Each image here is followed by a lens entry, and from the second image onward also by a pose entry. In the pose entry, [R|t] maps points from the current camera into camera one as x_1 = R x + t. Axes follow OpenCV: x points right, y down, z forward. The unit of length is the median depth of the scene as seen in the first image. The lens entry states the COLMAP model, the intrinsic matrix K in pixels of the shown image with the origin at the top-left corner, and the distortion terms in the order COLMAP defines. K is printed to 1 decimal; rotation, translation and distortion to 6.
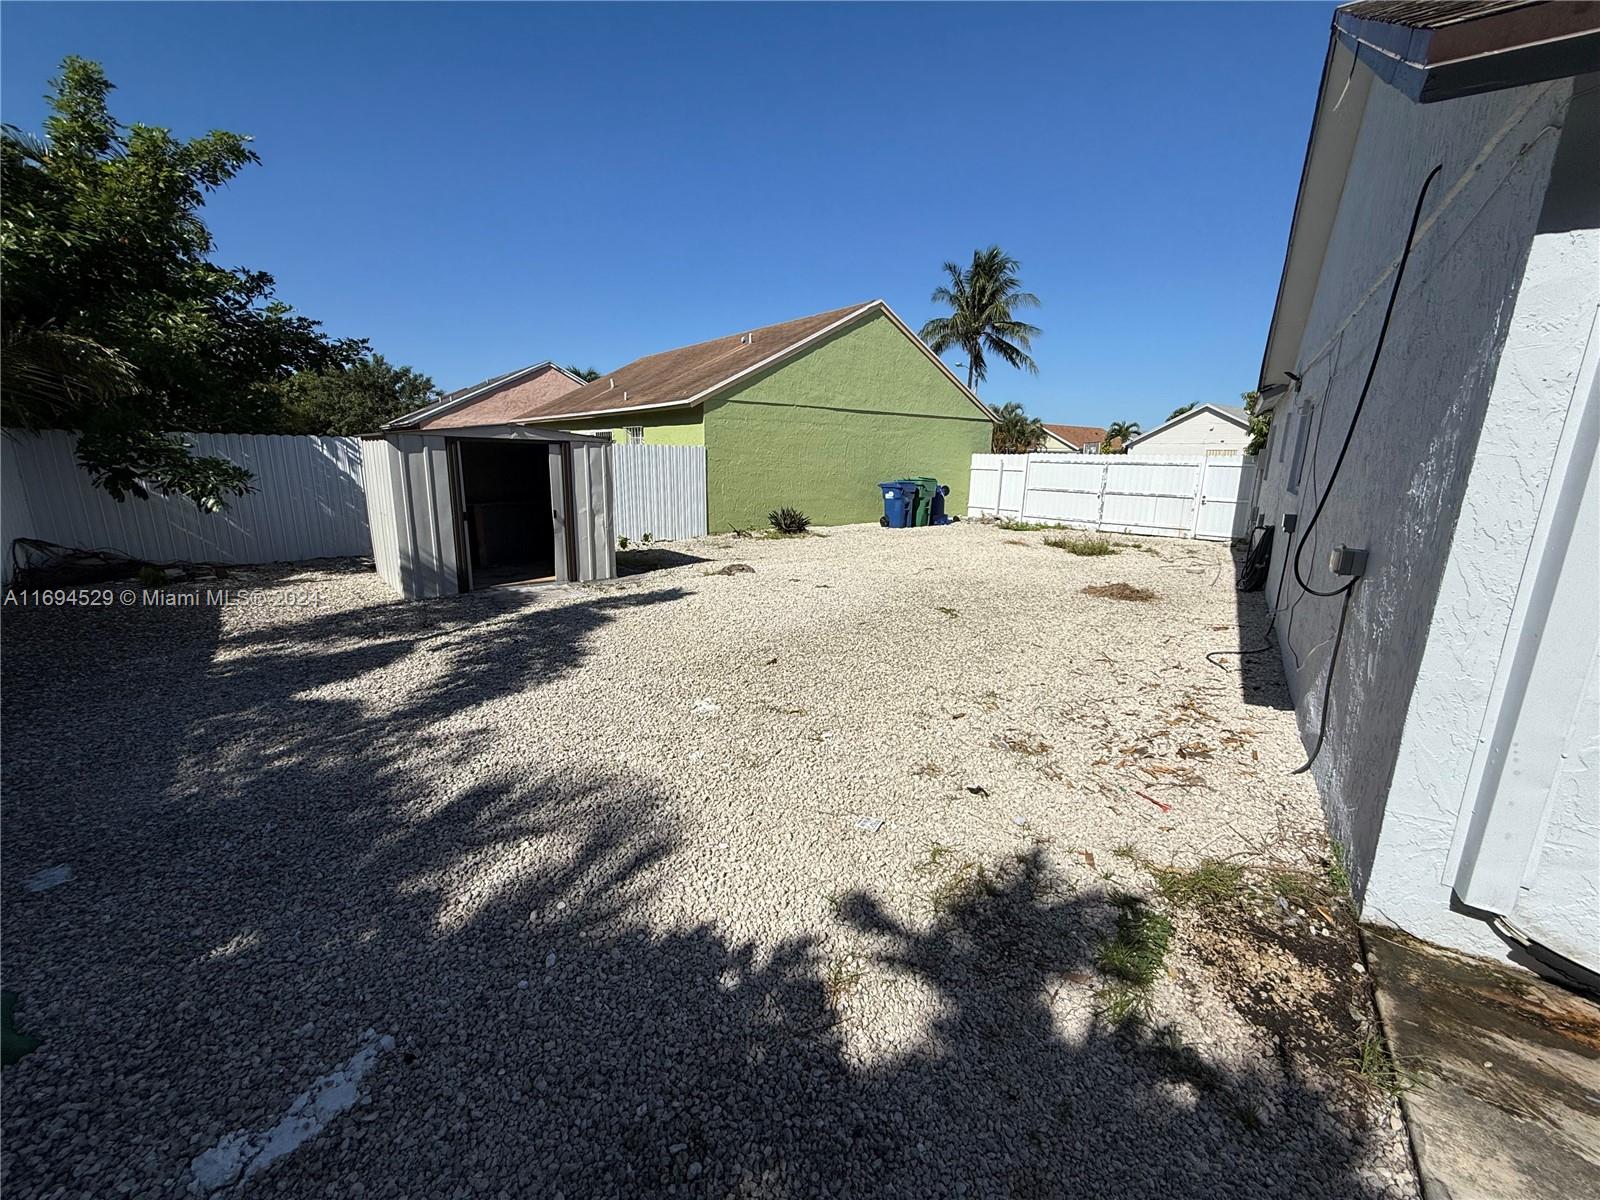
lens RADIAL K [[636.6, 0, 798.1], [0, 636.6, 599.4], [0, 0, 1]] dist [0.001463, -0.000102]
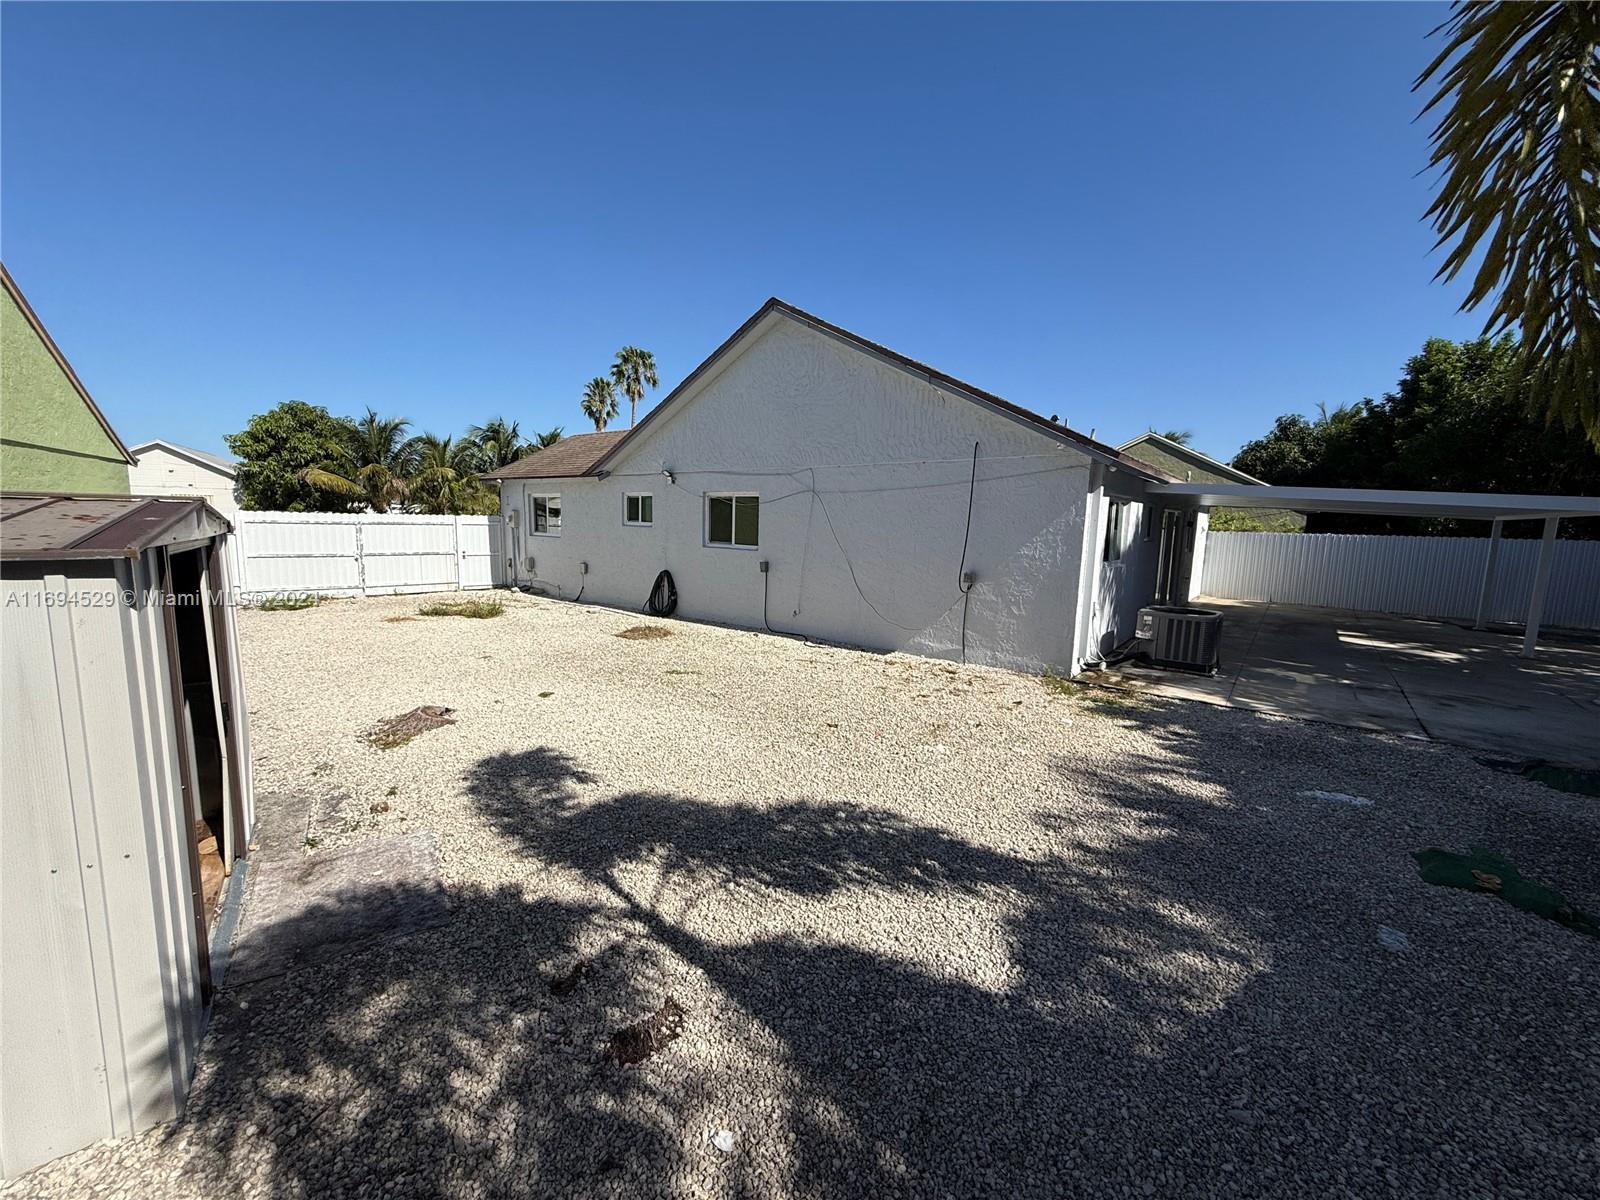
lens RADIAL K [[636.8, 0, 798.0], [0, 636.8, 593.3], [0, 0, 1]] dist [-0.000768, -0.000206]
pose [[0.090830, -0.132921, 0.986956, -2.150925], [0.200608, 0.973179, 0.112603, -0.519378], [-0.975452, 0.187764, 0.115059, 1.671242]]
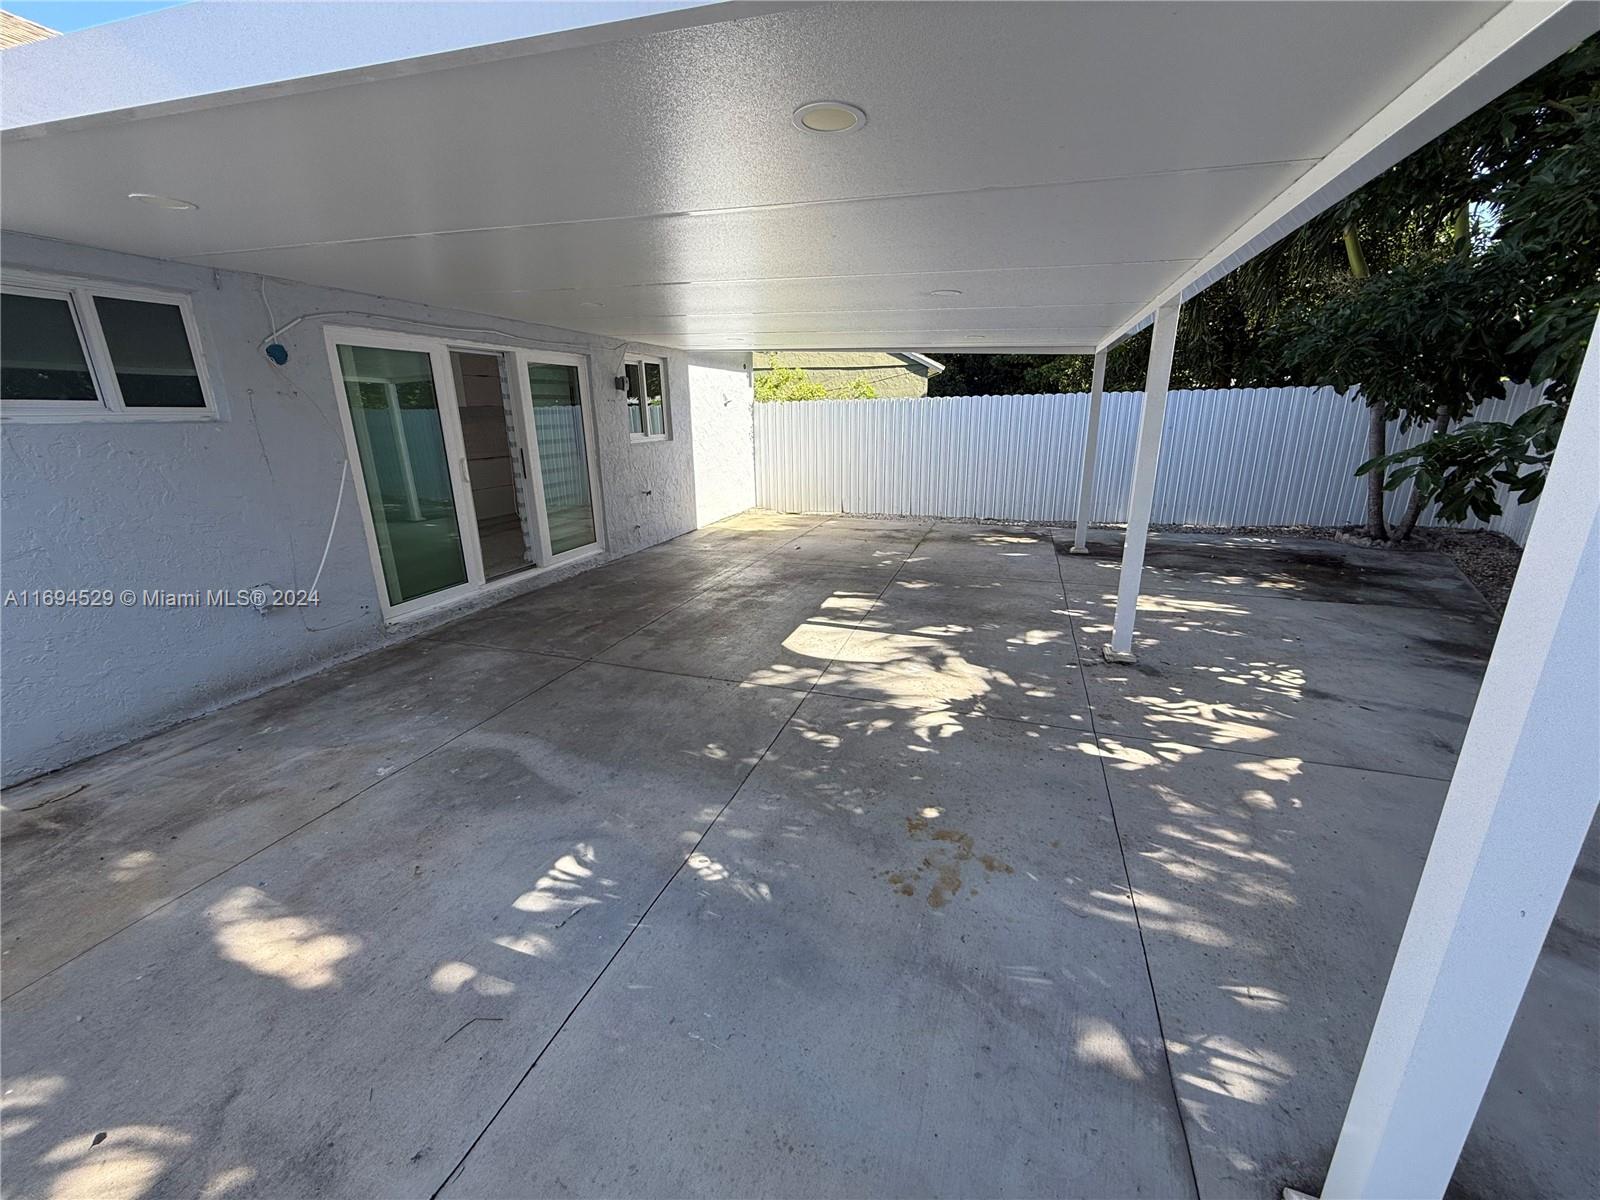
lens RADIAL K [[636.6, 0, 798.1], [0, 636.6, 599.4], [0, 0, 1]] dist [0.001463, -0.000102]
pose [[-0.252435, -0.285973, 0.924390, 0.587024], [0.228011, 0.910846, 0.344049, 0.242989], [-0.940366, 0.297621, -0.164724, -0.997215]]
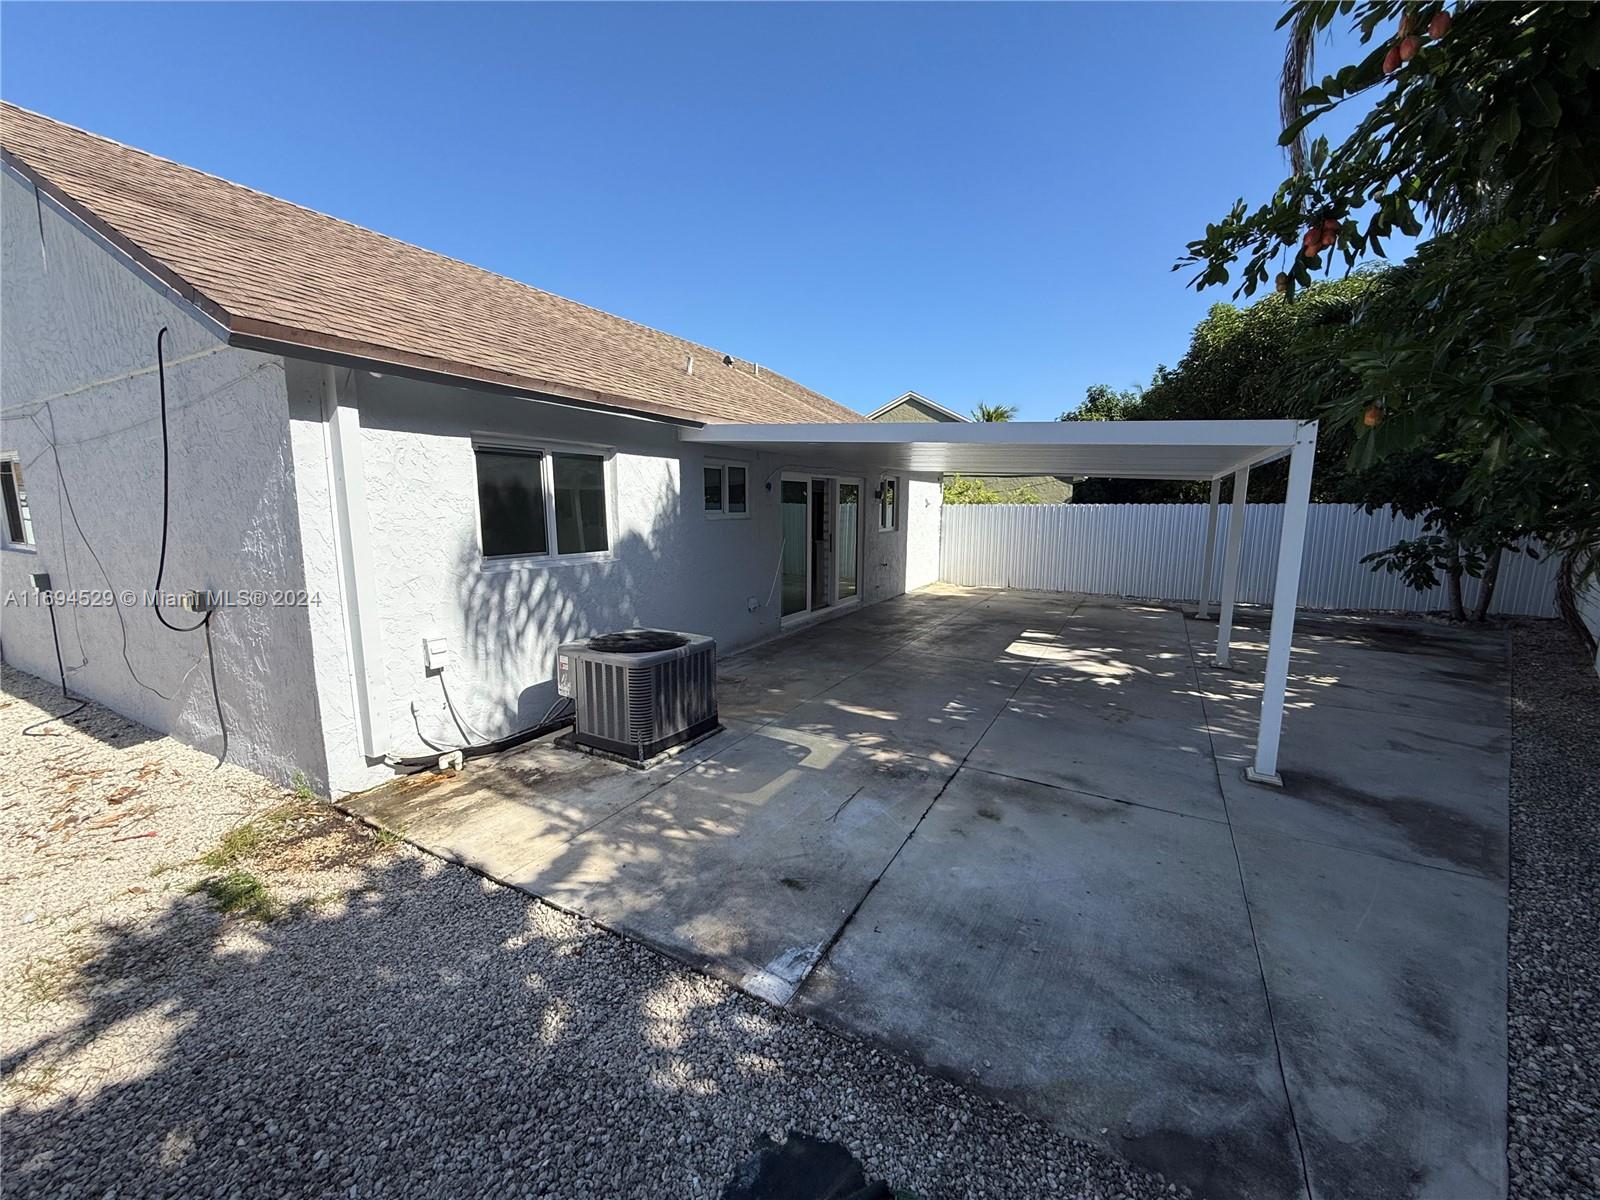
lens RADIAL K [[636.6, 0, 798.1], [0, 636.6, 599.4], [0, 0, 1]] dist [0.001463, -0.000102]
pose [[-0.071139, -0.167354, 0.983327, -0.652167], [0.219778, 0.958967, 0.179108, -0.032192], [-0.972953, 0.228855, -0.031440, -0.221269]]
